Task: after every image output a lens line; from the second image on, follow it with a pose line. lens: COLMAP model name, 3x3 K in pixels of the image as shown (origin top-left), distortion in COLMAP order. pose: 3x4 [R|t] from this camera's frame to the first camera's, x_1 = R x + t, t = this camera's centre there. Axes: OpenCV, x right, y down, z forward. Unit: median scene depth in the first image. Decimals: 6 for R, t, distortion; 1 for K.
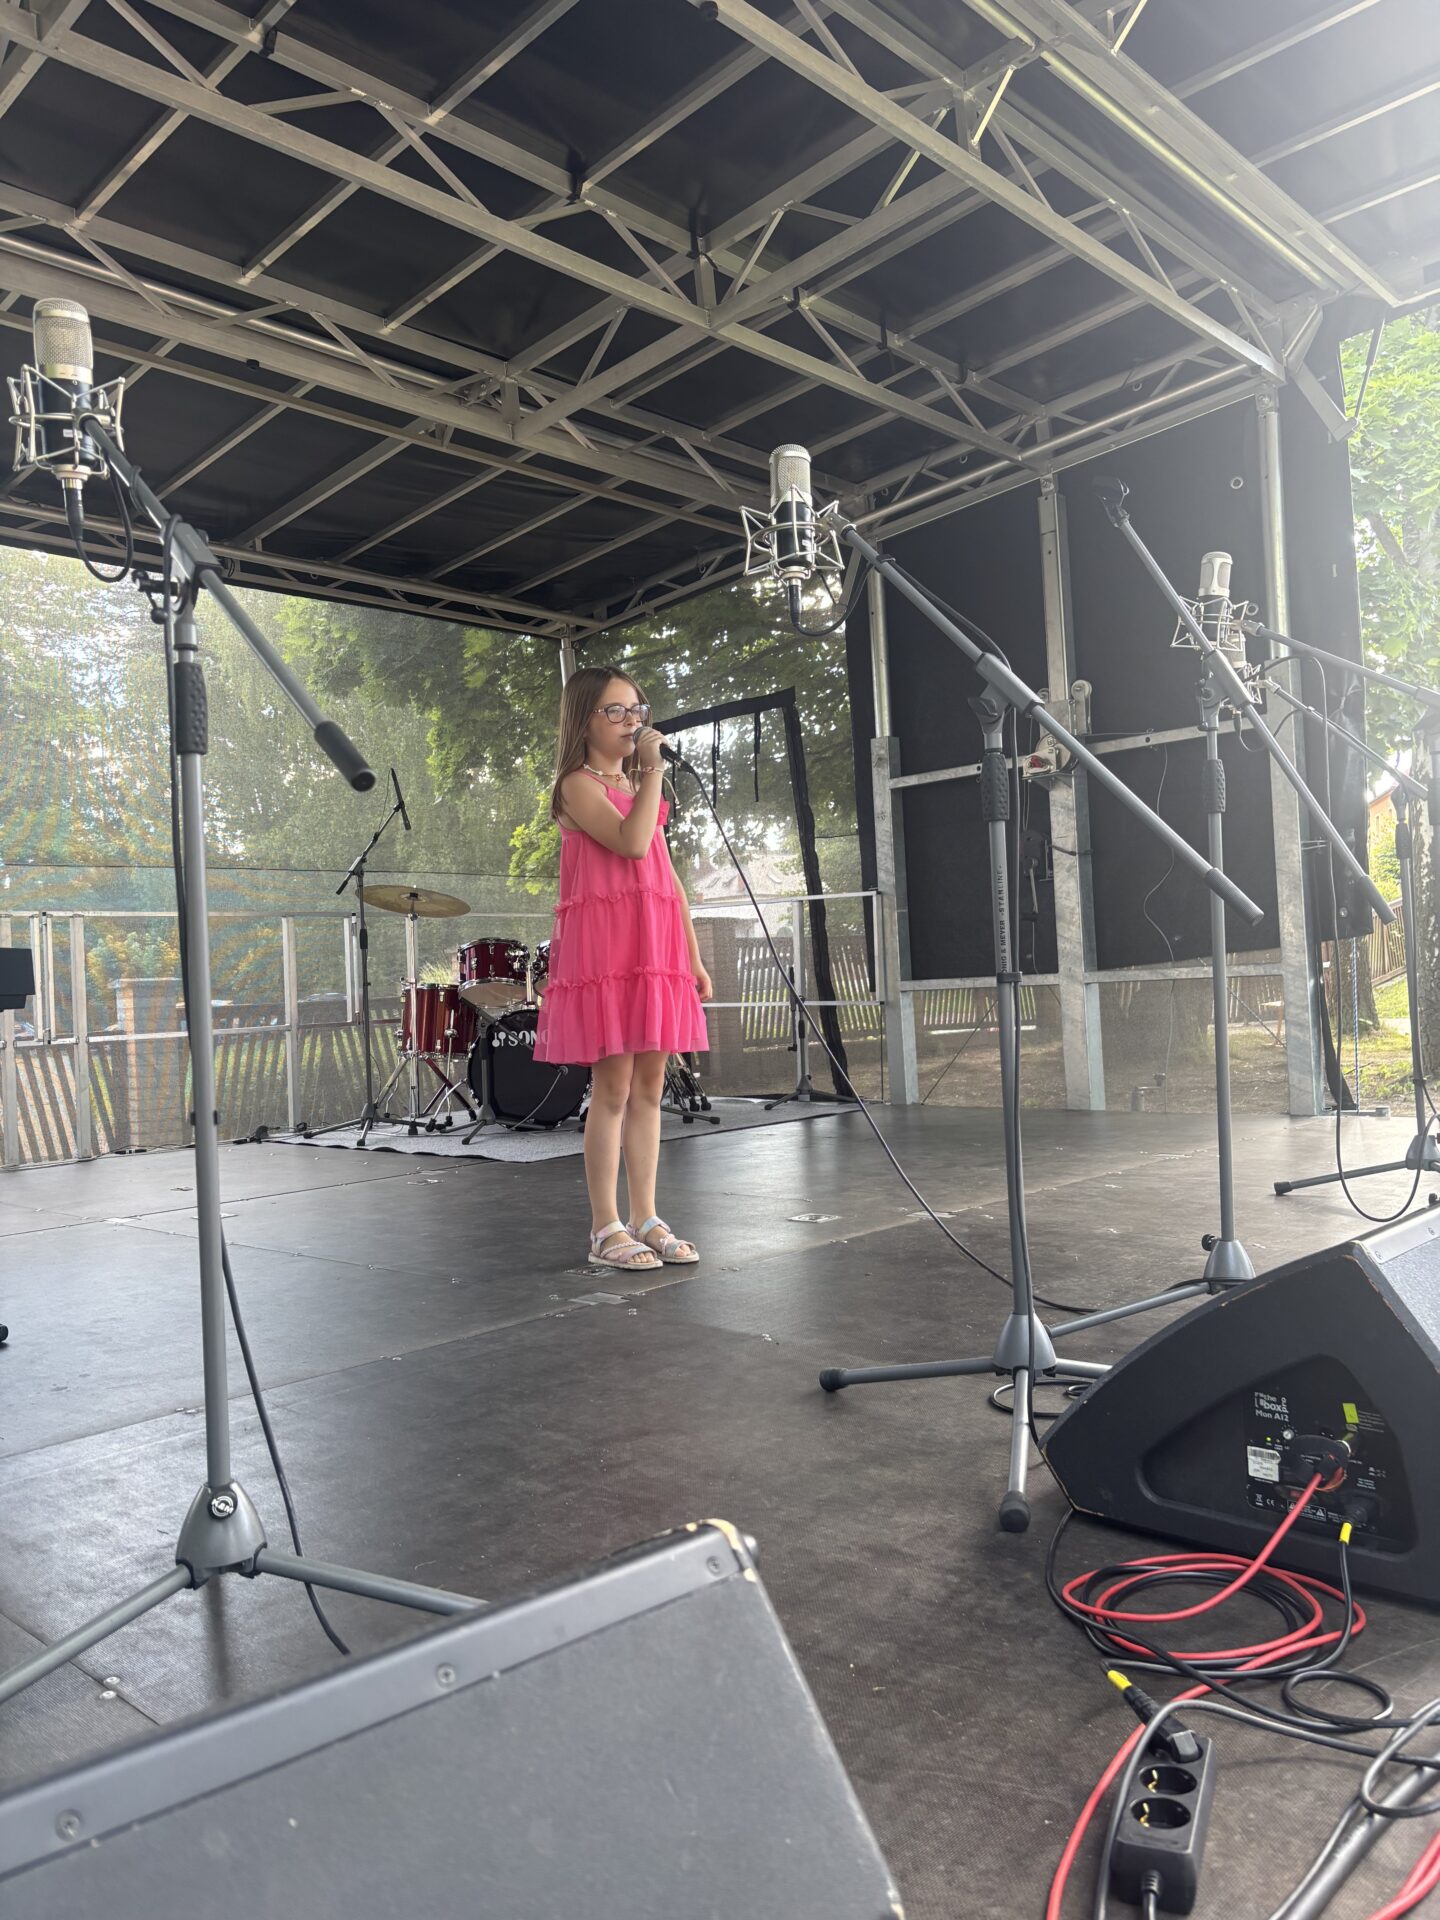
lens RADIAL K [[1456.0, 0, 729.6], [0, 1456.0, 970.3], [0, 0, 1]] dist [0.051915, -0.062018]
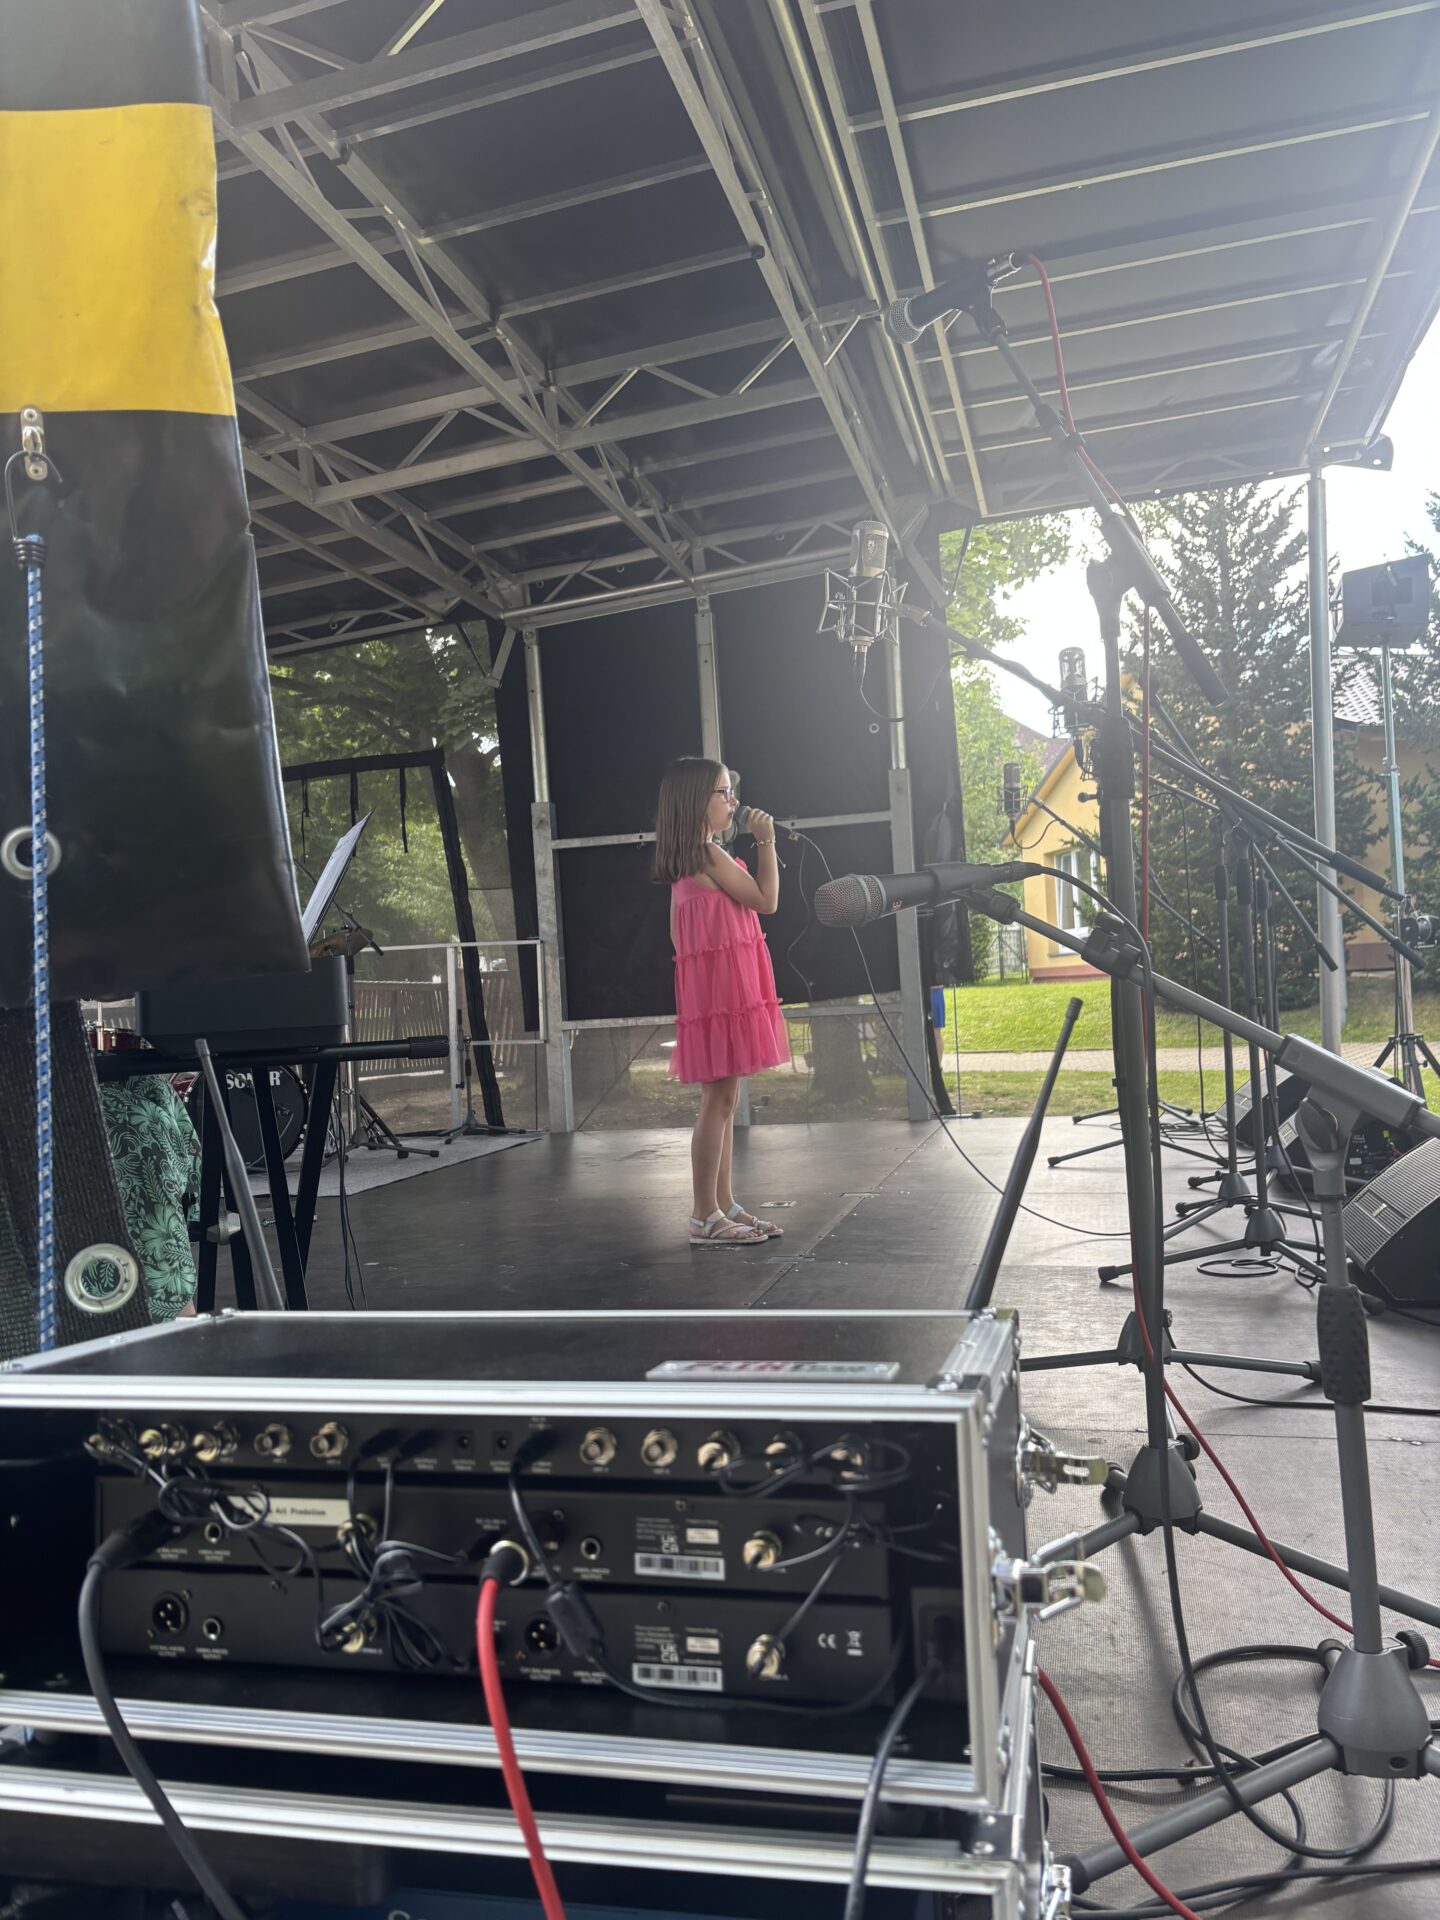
lens RADIAL K [[1456.0, 0, 731.8], [0, 1456.0, 979.6], [0, 0, 1]] dist [0.051915, -0.062018]
pose [[0.874159, 0.007151, 0.485586, -0.396045], [0.005818, 0.999666, -0.025196, 0.005299], [-0.485604, 0.024850, 0.873825, -0.050753]]
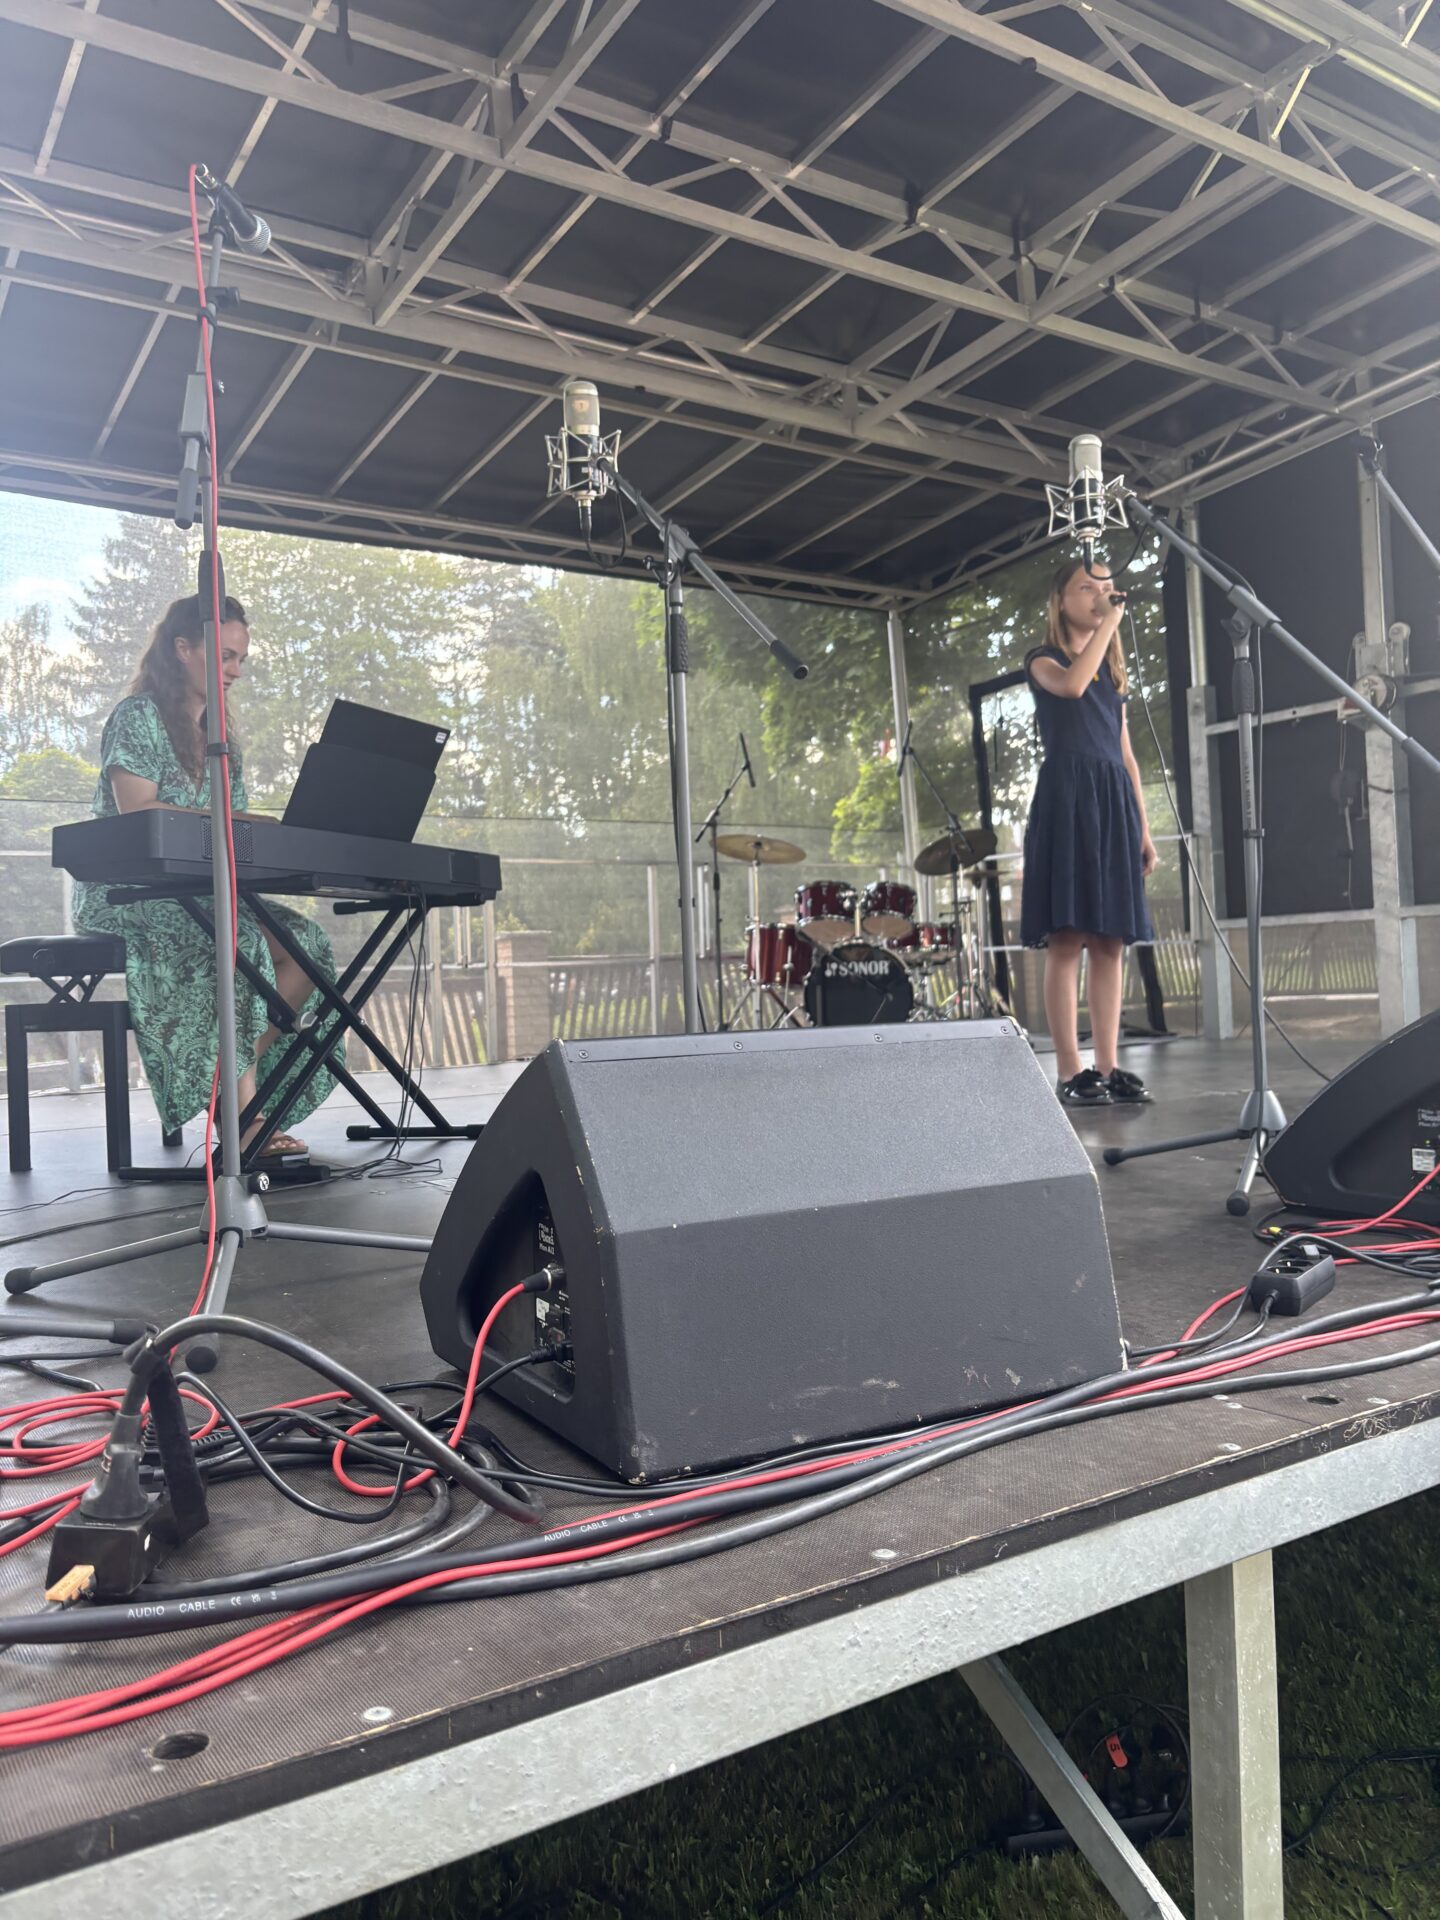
lens RADIAL K [[1456.0, 0, 706.5], [0, 1456.0, 965.3], [0, 0, 1]] dist [0.051915, -0.062018]
pose [[0.973131, 0.007350, -0.230134, 0.006906], [-0.005123, 0.999934, 0.010273, 0.039751], [0.230194, -0.008818, 0.973105, -0.137663]]
